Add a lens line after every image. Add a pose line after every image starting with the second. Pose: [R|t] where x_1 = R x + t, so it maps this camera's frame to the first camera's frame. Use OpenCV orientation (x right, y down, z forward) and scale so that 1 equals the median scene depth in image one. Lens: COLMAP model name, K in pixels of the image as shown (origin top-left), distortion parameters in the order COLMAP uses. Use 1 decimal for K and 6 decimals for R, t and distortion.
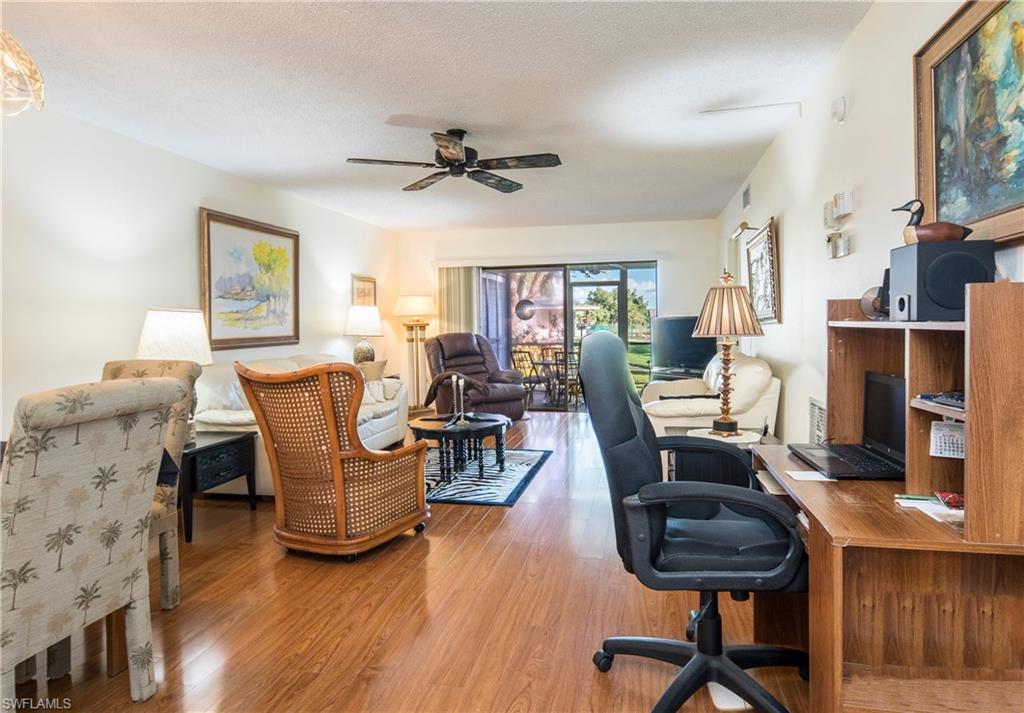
lens RADIAL K [[737.0, 0, 511.2], [0, 737.0, 353.7], [0, 0, 1]] dist [0.006829, 0.000502]
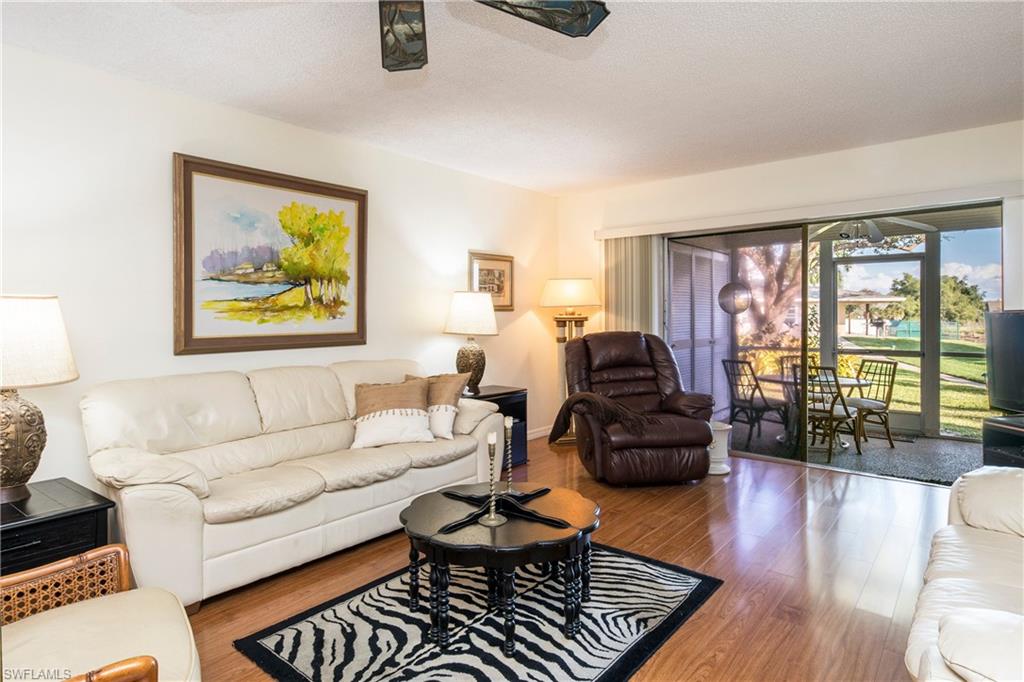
lens RADIAL K [[554.5, 0, 517.5], [0, 554.5, 320.3], [0, 0, 1]] dist [0.005606, 0.000605]
pose [[0.868549, 0.011652, -0.495467, 0.115076], [-0.027858, 0.999291, -0.025333, -0.026766], [0.494820, 0.035806, 0.868257, 0.589523]]
